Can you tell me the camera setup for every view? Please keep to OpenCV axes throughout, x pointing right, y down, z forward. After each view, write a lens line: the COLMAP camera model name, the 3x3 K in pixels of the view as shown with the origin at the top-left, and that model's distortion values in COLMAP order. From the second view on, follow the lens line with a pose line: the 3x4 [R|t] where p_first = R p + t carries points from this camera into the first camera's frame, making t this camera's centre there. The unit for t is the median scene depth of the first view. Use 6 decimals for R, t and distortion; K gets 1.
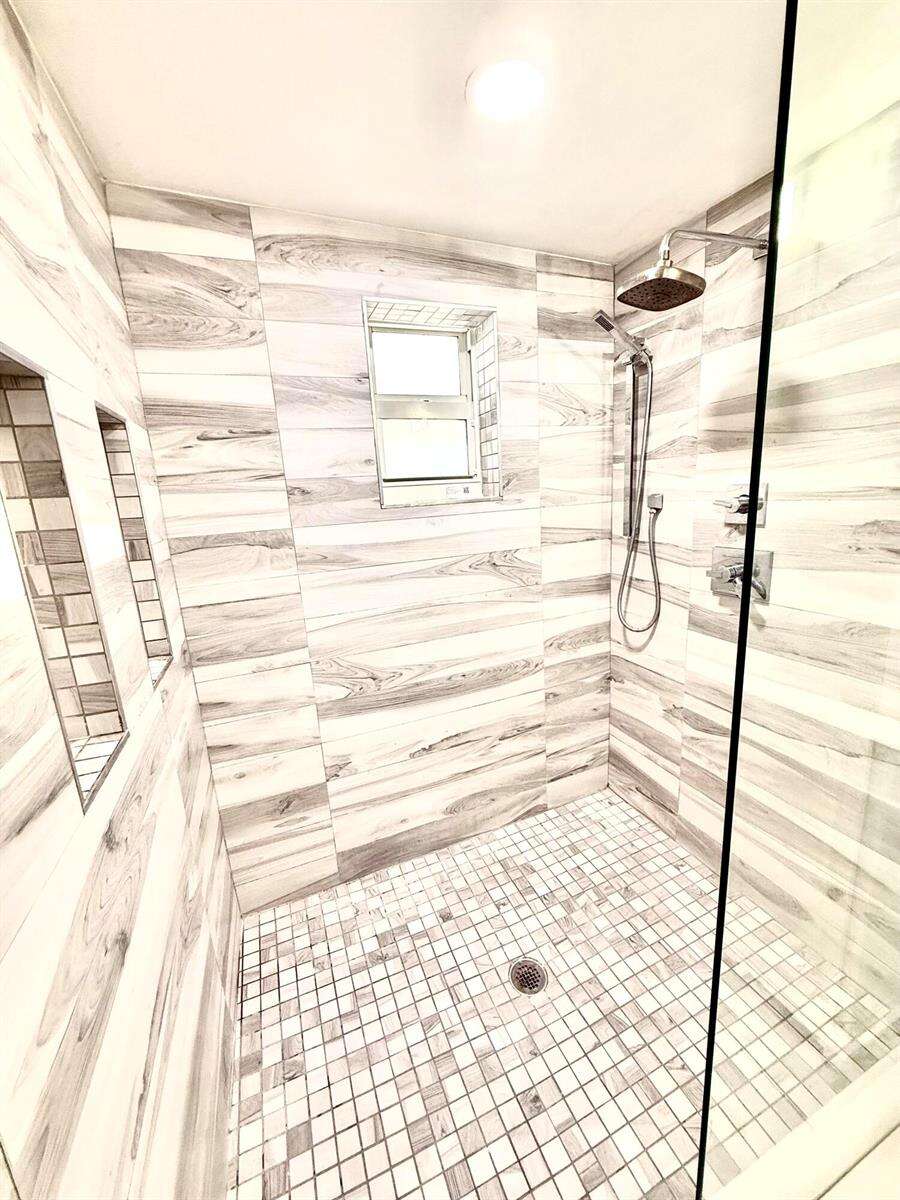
lens RADIAL K [[478.8, 0, 453.9], [0, 478.8, 598.1], [0, 0, 1]] dist [-0.003182, 0.000378]
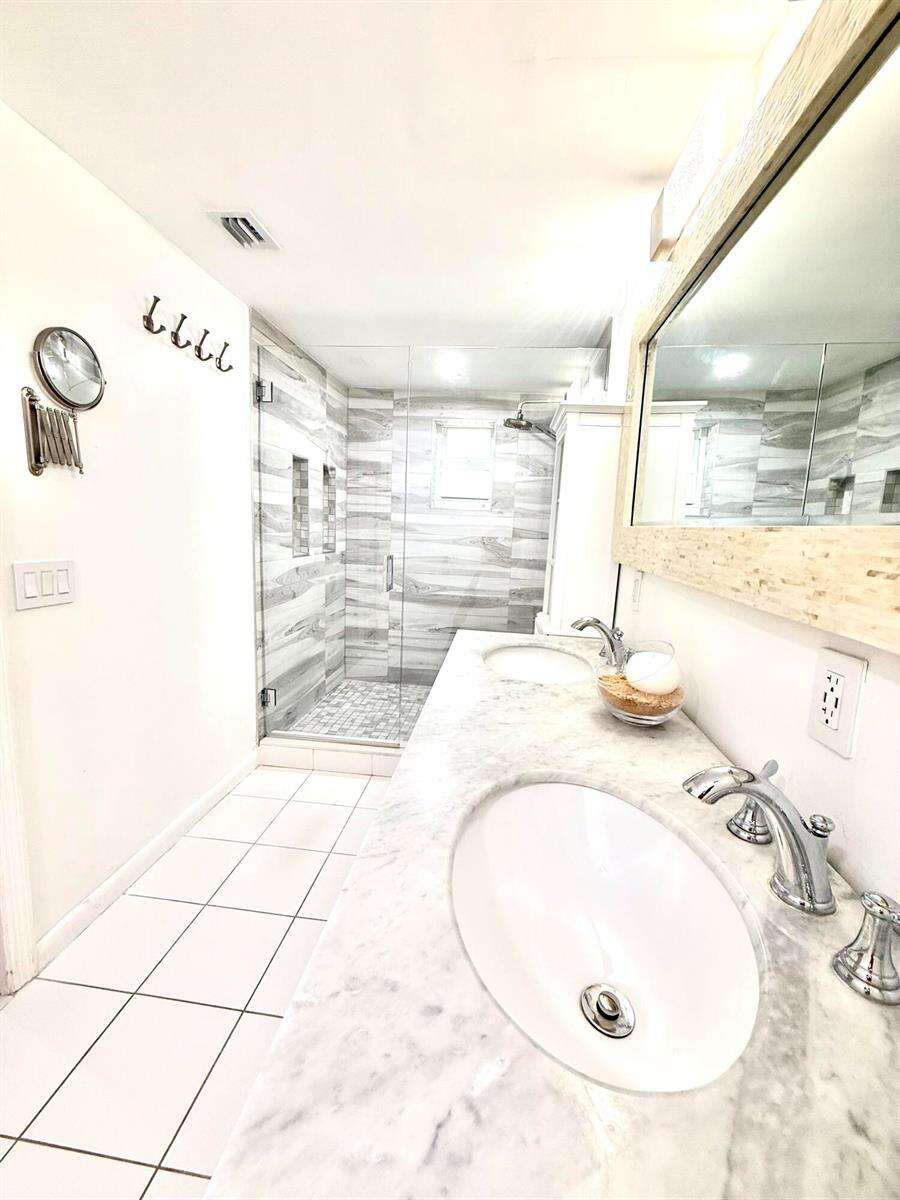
lens RADIAL K [[478.8, 0, 453.6], [0, 478.8, 598.0], [0, 0, 1]] dist [-0.003182, 0.000378]
pose [[0.875655, 0.168189, -0.452704, 1.049614], [-0.196822, 0.980300, -0.016505, 0.240191], [0.441010, 0.103555, 0.891508, -0.913765]]
